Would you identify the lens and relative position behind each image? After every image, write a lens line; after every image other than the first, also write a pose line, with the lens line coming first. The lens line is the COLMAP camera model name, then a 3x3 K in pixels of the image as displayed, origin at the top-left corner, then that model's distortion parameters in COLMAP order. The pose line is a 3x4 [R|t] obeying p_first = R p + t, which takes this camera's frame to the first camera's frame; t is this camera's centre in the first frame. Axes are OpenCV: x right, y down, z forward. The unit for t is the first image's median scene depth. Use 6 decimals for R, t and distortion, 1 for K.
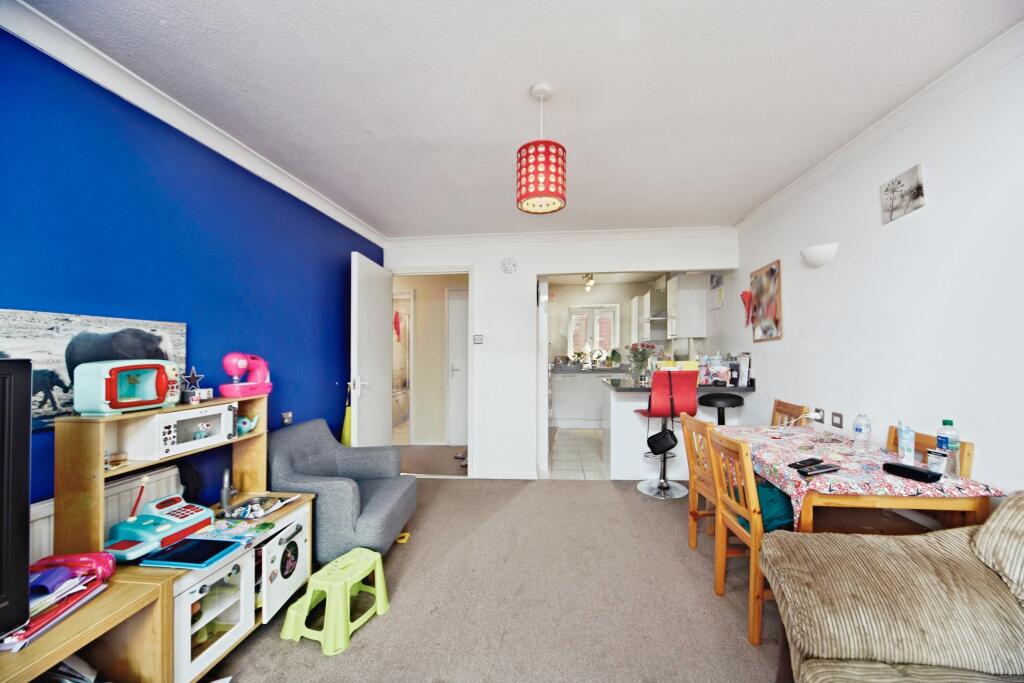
lens RADIAL K [[367.7, 0, 530.1], [0, 367.7, 345.3], [0, 0, 1]] dist [-0.001570, -0.000193]
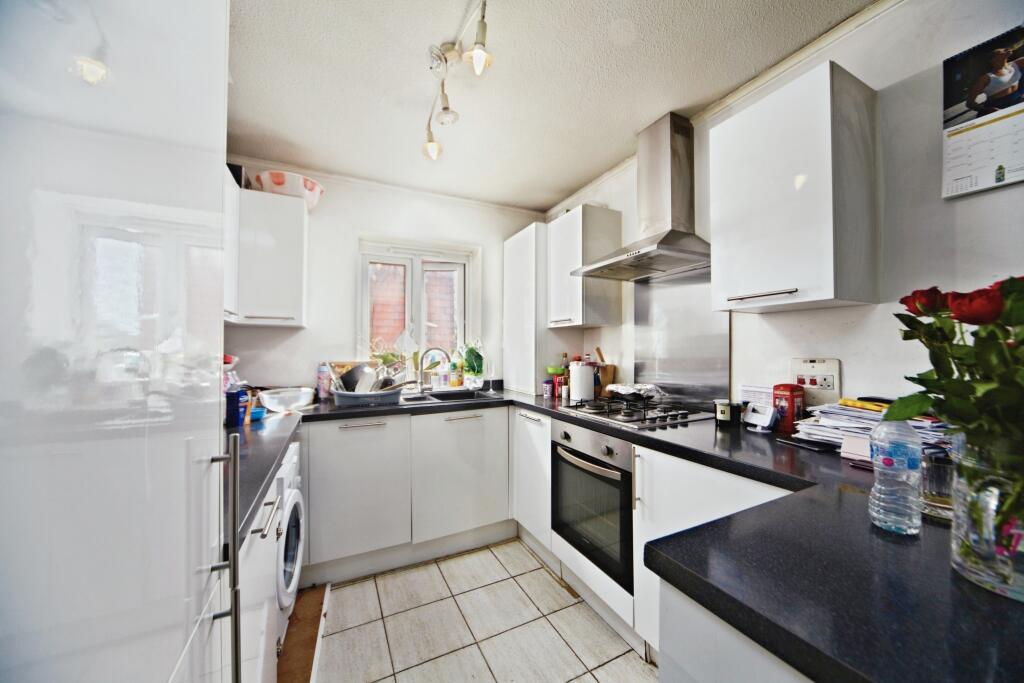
lens RADIAL K [[362.2, 0, 517.5], [0, 362.2, 349.7], [0, 0, 1]] dist [0.001343, 0.000123]
pose [[0.862407, 0.009587, 0.506124, 0.121901], [-0.011547, 0.999933, 0.000734, 0.027747], [-0.506083, -0.006477, 0.862460, 1.284856]]
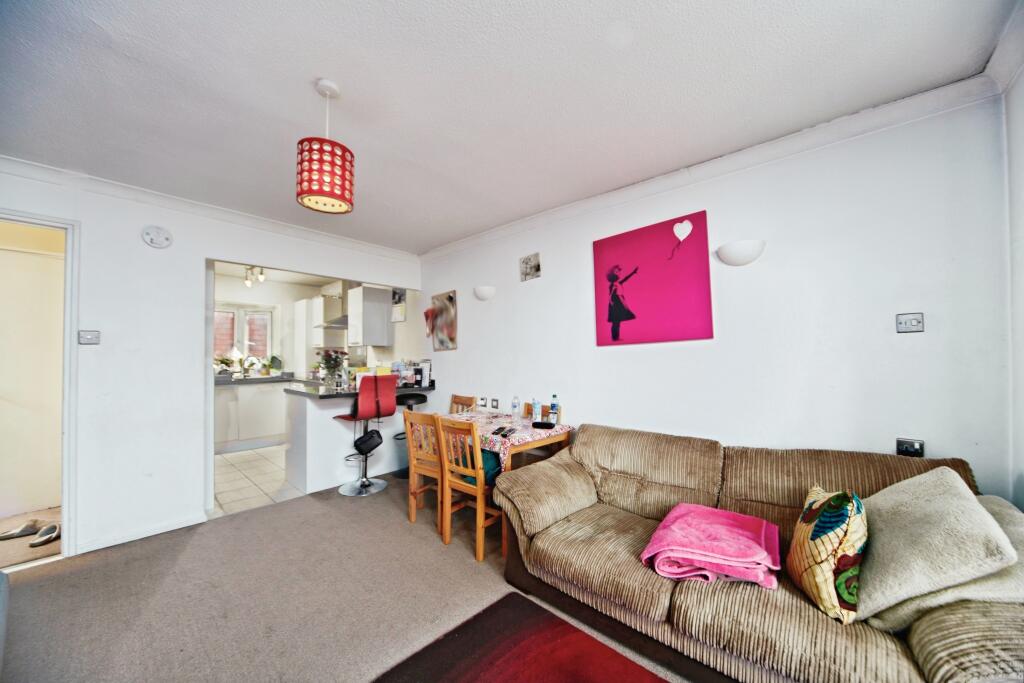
lens RADIAL K [[362.2, 0, 517.5], [0, 362.2, 349.7], [0, 0, 1]] dist [0.001343, 0.000123]
pose [[0.609929, 0.024414, 0.792080, -0.226540], [-0.016639, 0.999700, -0.018000, 0.004929], [-0.792281, -0.002201, 0.610152, 0.009300]]
